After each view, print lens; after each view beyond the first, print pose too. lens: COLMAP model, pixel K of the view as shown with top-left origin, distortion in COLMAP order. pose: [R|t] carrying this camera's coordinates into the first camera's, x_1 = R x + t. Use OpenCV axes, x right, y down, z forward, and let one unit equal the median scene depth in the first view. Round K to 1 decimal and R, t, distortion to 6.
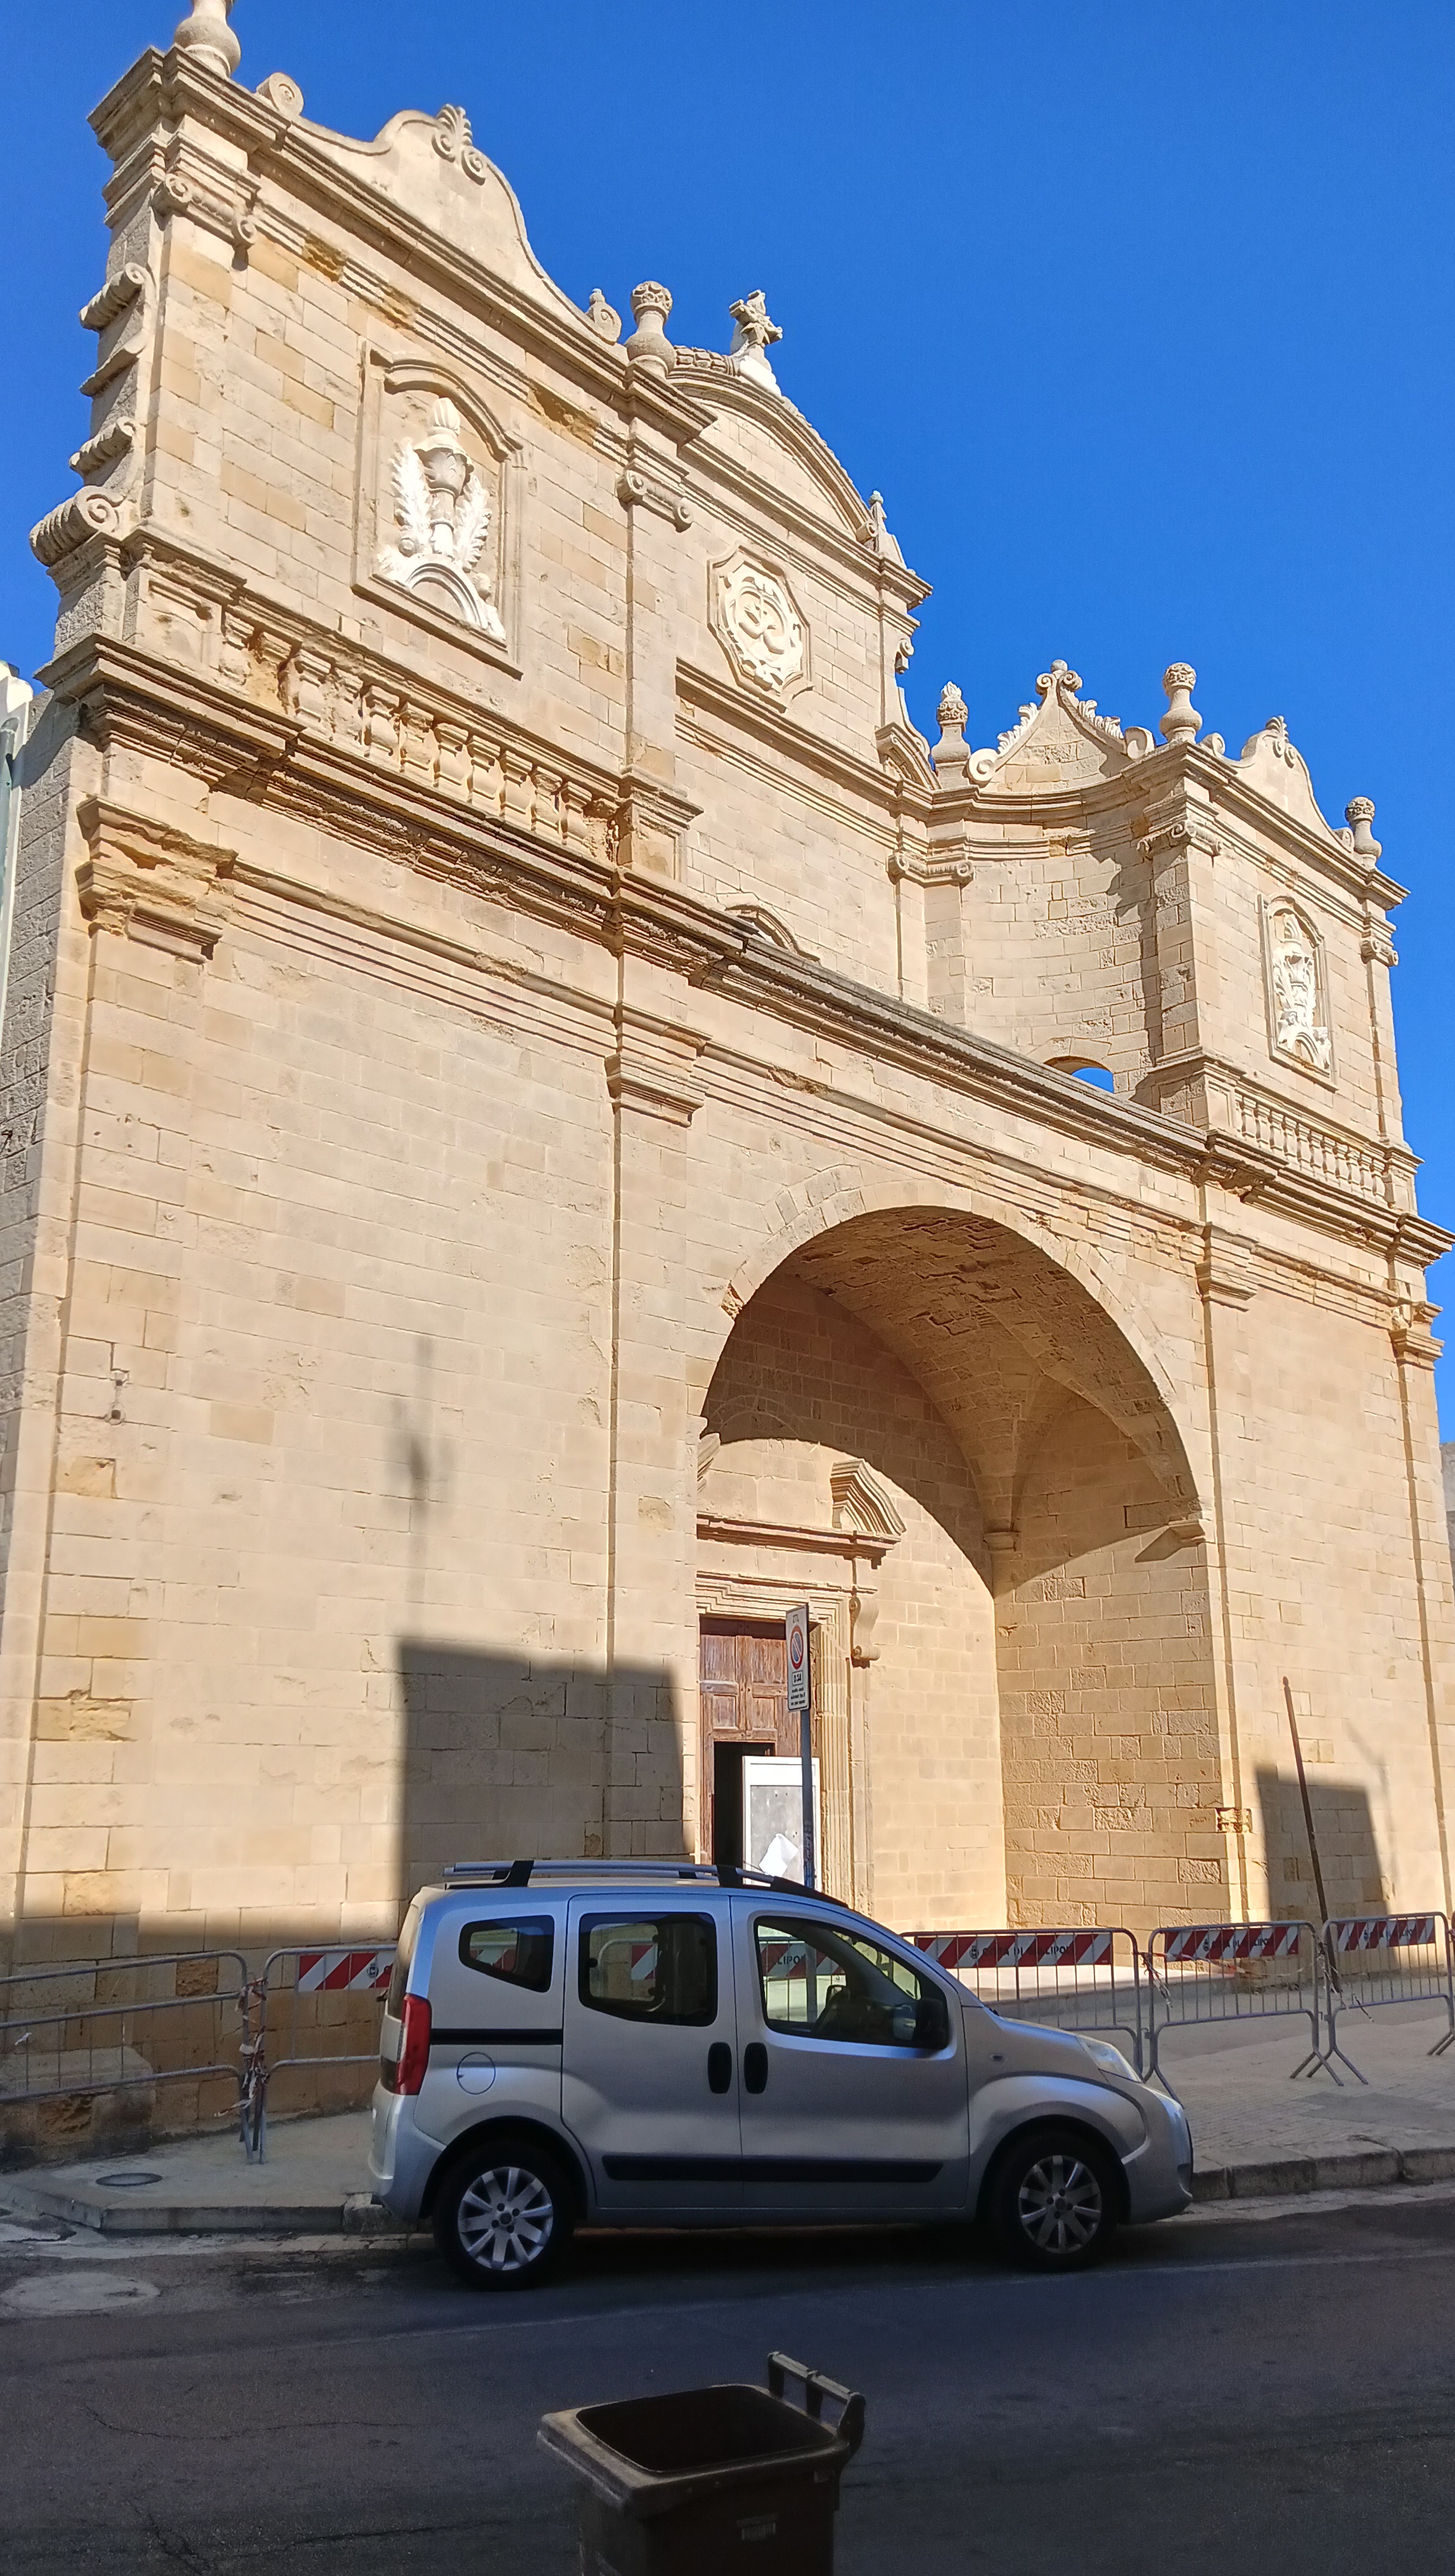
lens RADIAL K [[2070.7, 0, 727.5], [0, 2070.7, 1288.0], [0, 0, 1]] dist [0.152786, -0.350580]
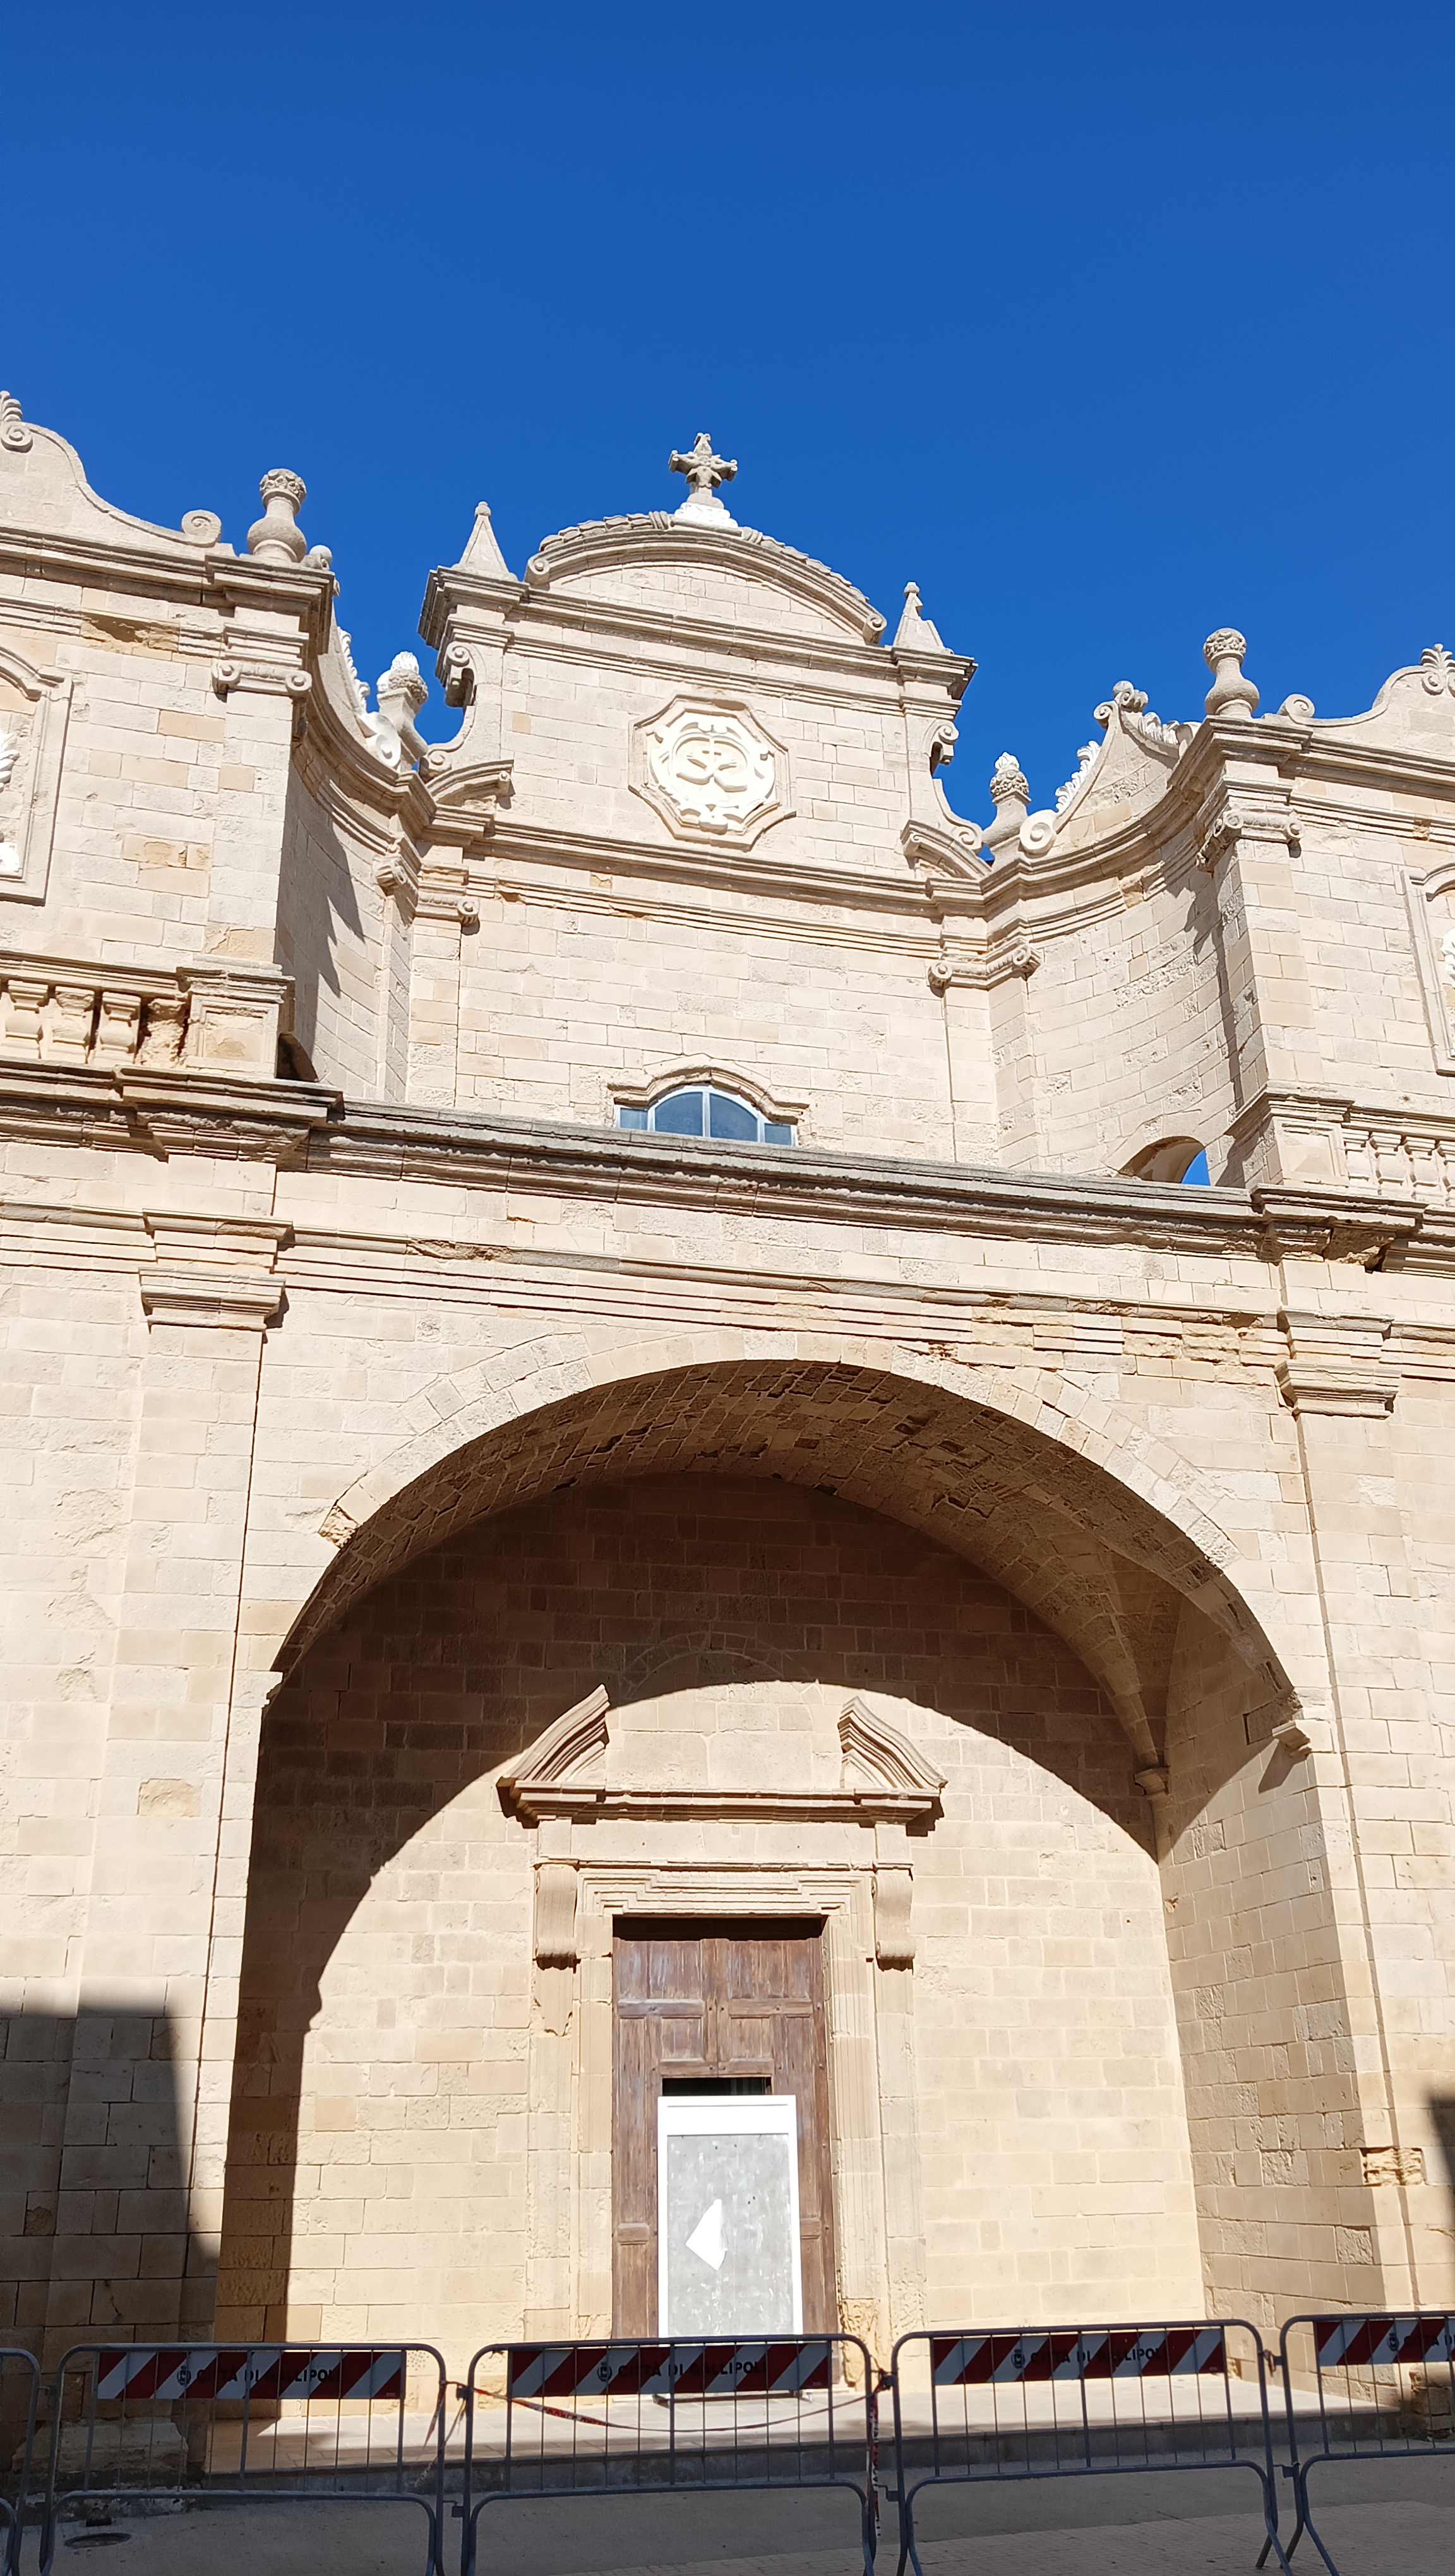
lens RADIAL K [[2070.7, 0, 727.5], [0, 2070.7, 1288.0], [0, 0, 1]] dist [0.152786, -0.350580]
pose [[0.844302, -0.220944, -0.488199, 0.446083], [0.145429, 0.971326, -0.188085, 0.074682], [0.515757, 0.087802, 0.852224, 0.286212]]
